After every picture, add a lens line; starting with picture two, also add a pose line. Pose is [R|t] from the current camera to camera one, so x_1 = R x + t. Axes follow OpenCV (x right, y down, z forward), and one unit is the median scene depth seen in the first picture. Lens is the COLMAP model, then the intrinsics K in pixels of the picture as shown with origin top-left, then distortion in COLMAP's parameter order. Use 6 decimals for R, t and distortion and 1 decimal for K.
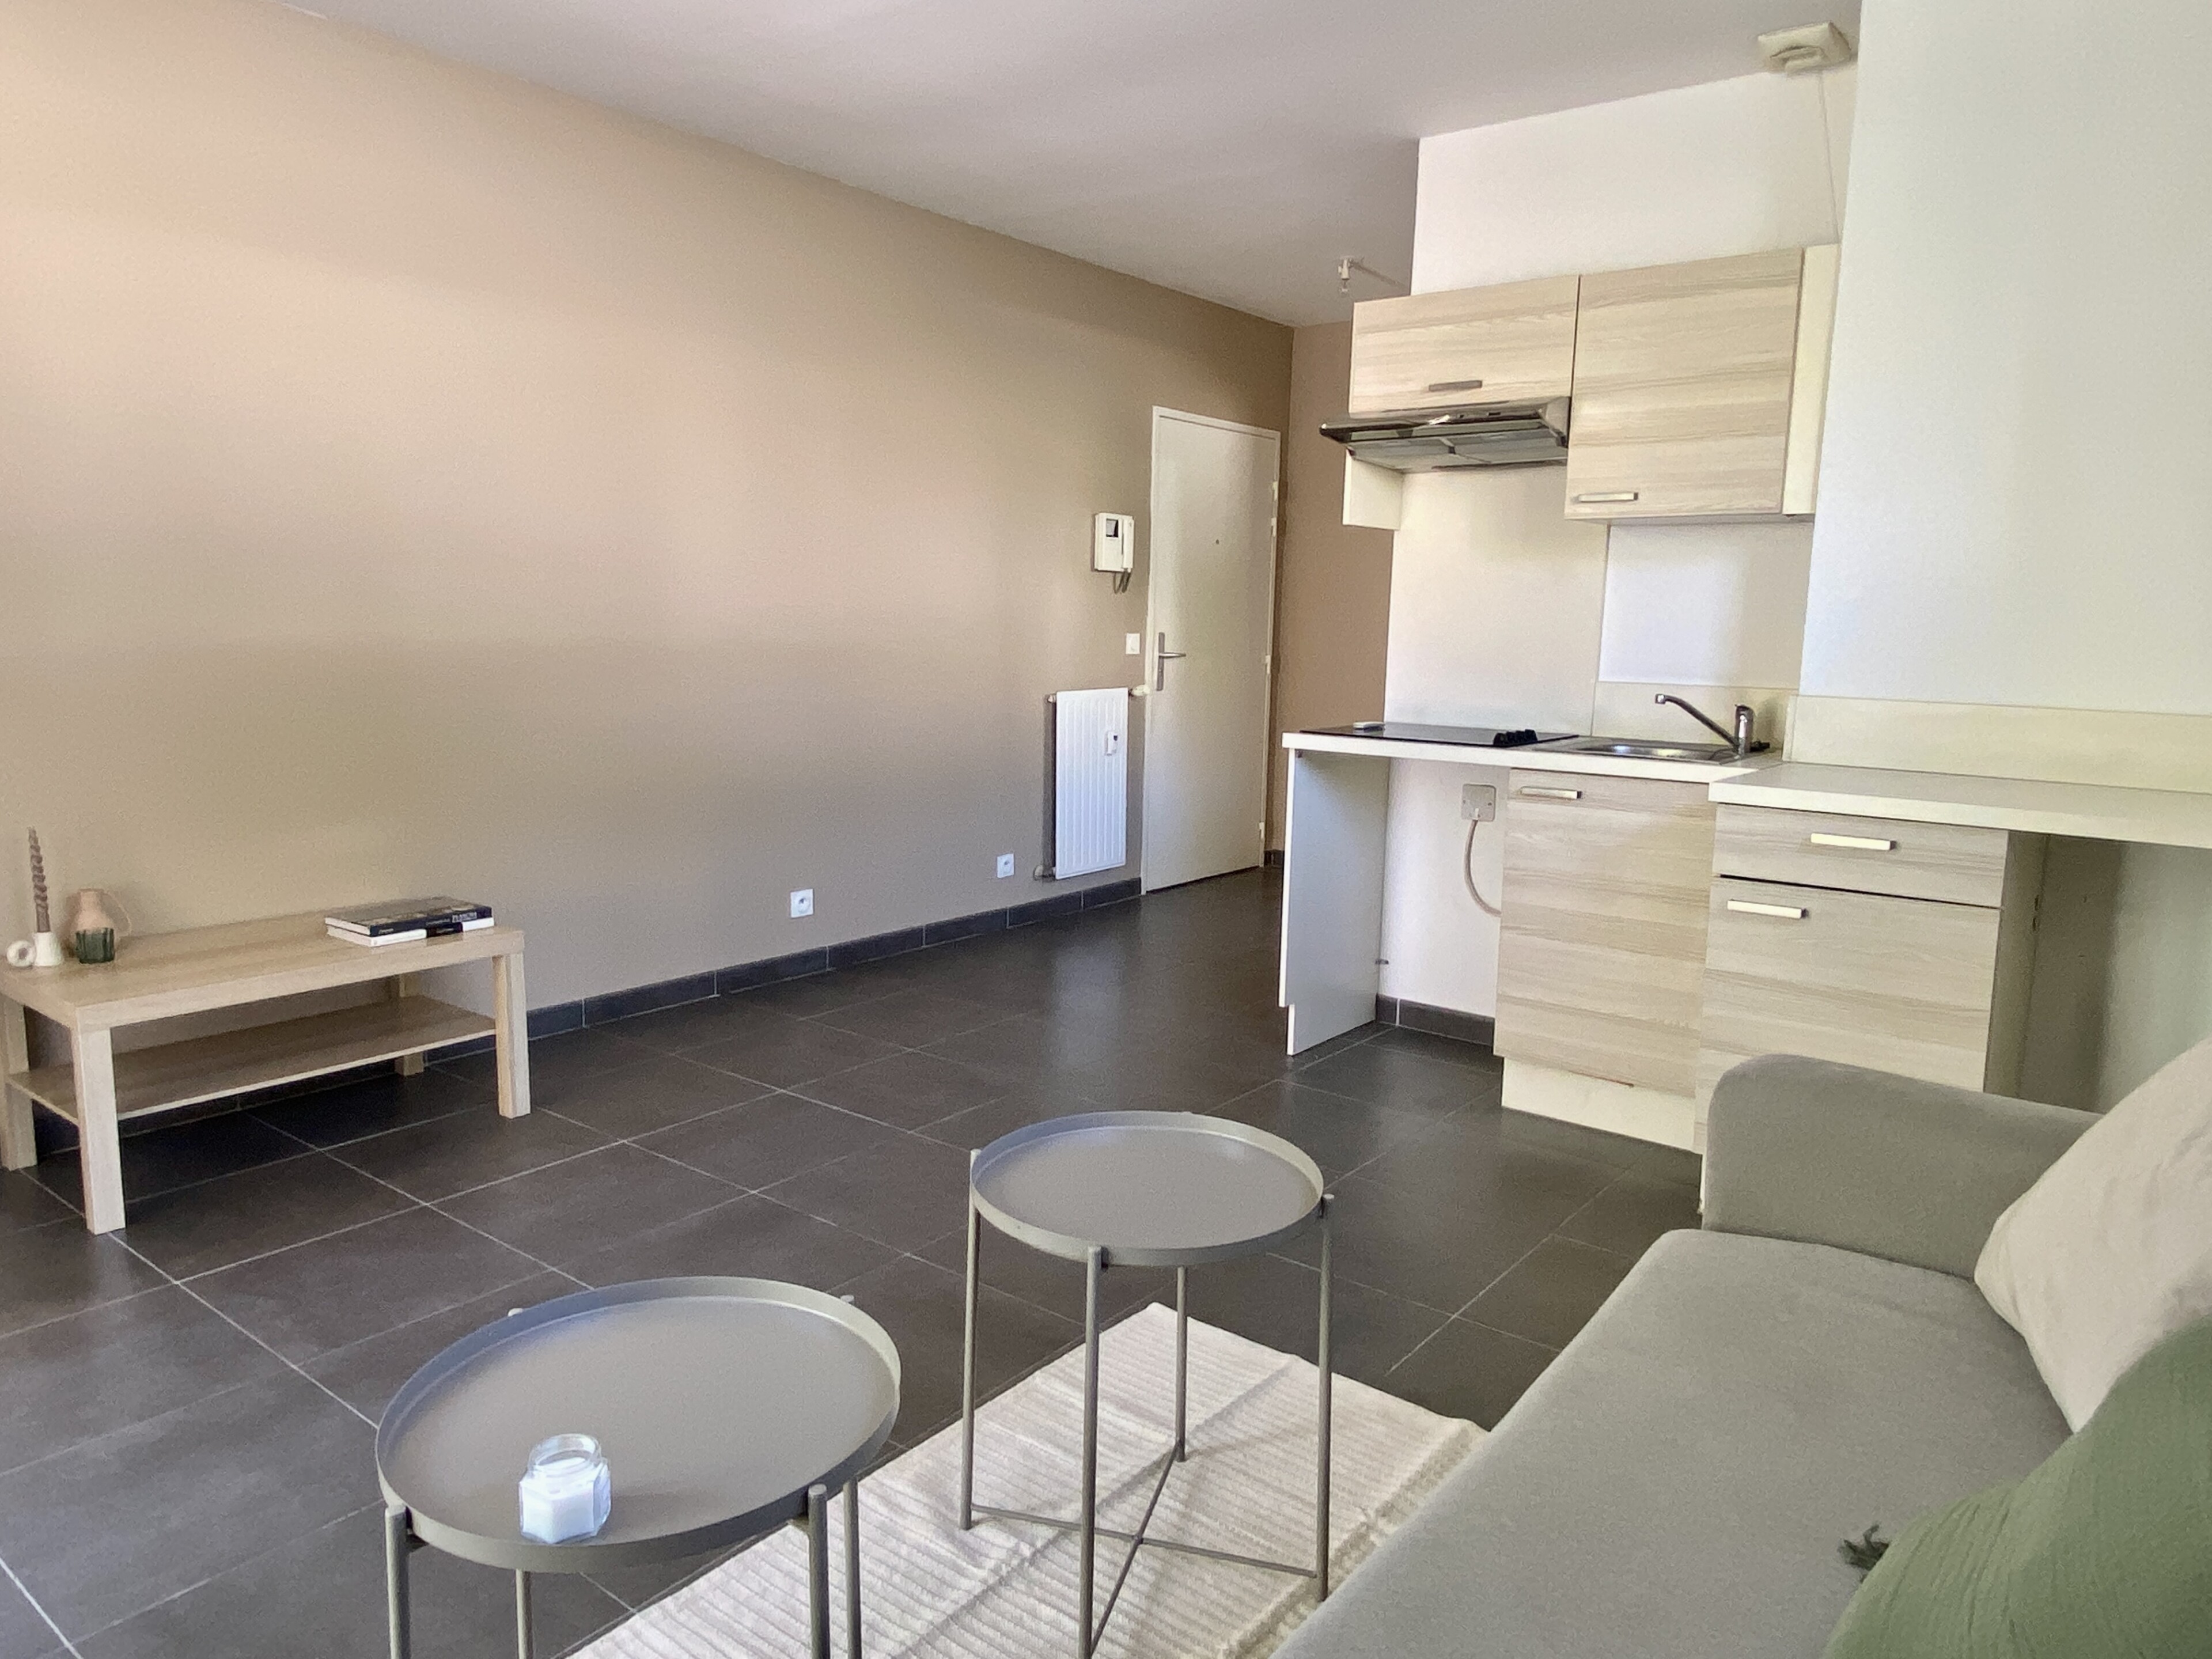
lens RADIAL K [[1450.4, 0, 1106.0], [0, 1450.4, 829.5], [0, 0, 1]] dist [0.008268, 0.001319]
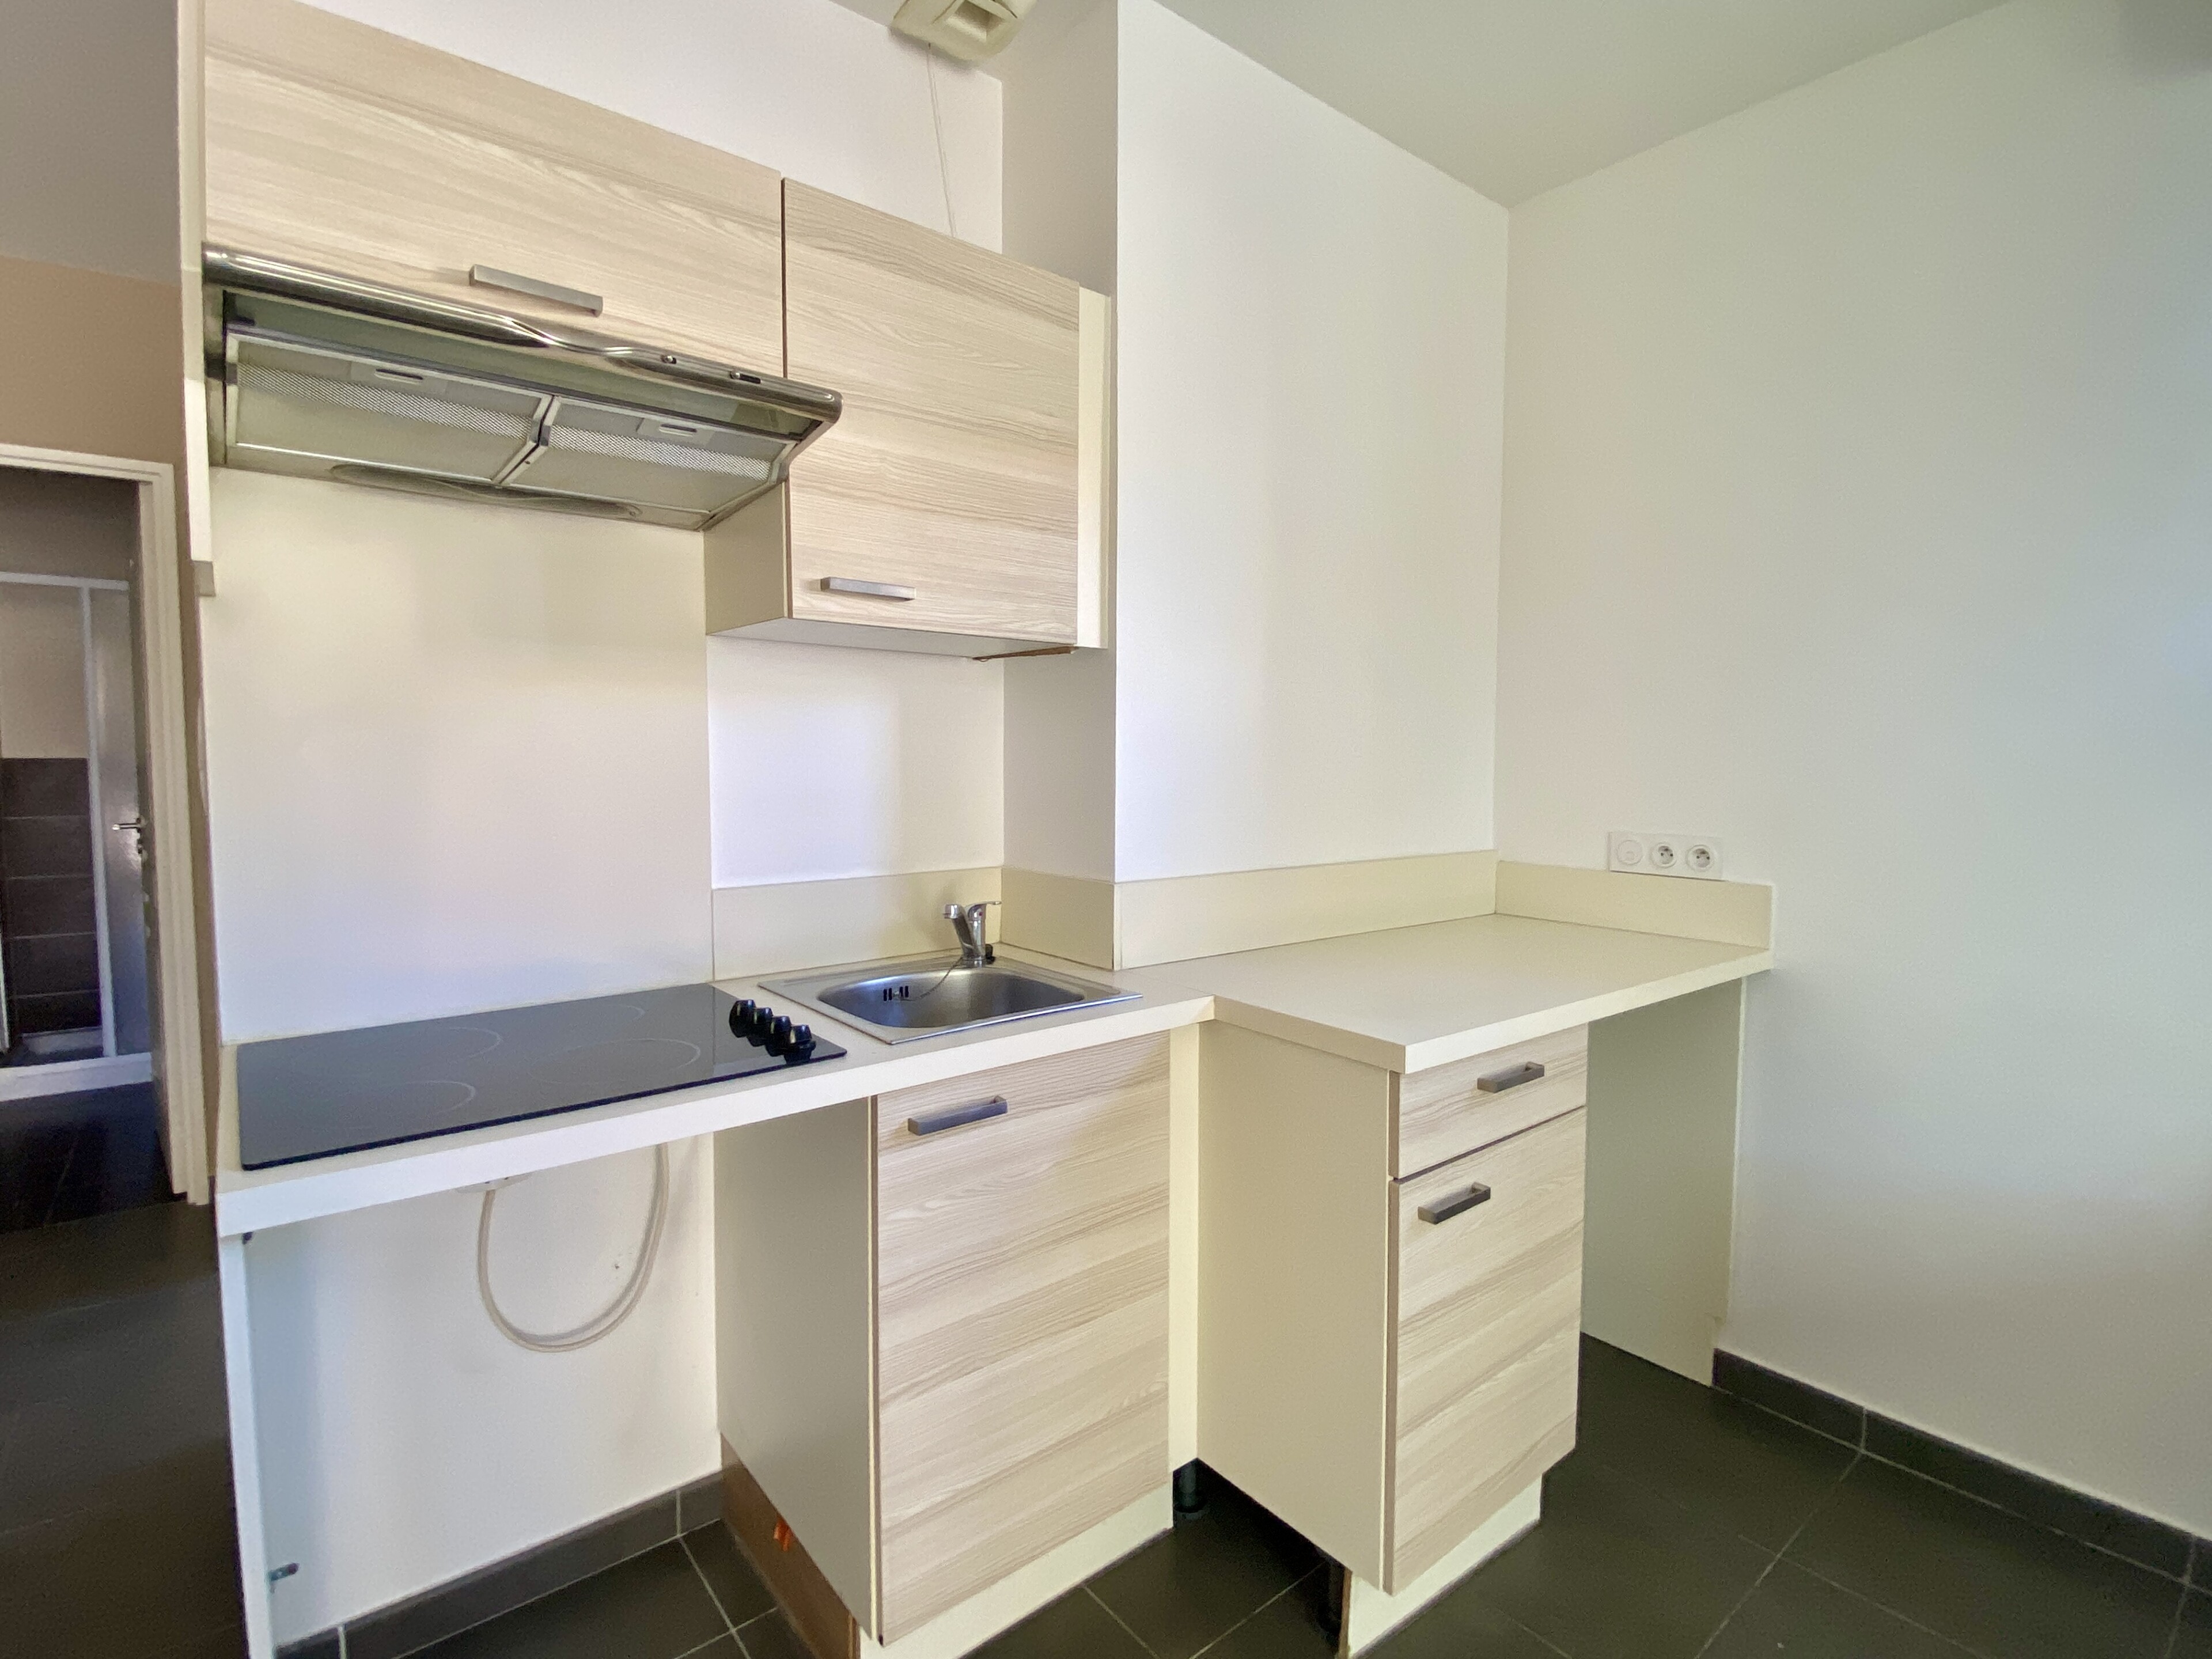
lens RADIAL K [[1046.5, 0, 1106.0], [0, 1046.5, 829.5], [0, 0, 1]] dist [0.037421, -0.034071]
pose [[0.227540, -0.086836, 0.969889, -0.053611], [0.142993, 0.988198, 0.054928, -0.145791], [-0.963213, 0.126189, 0.237272, 0.838051]]
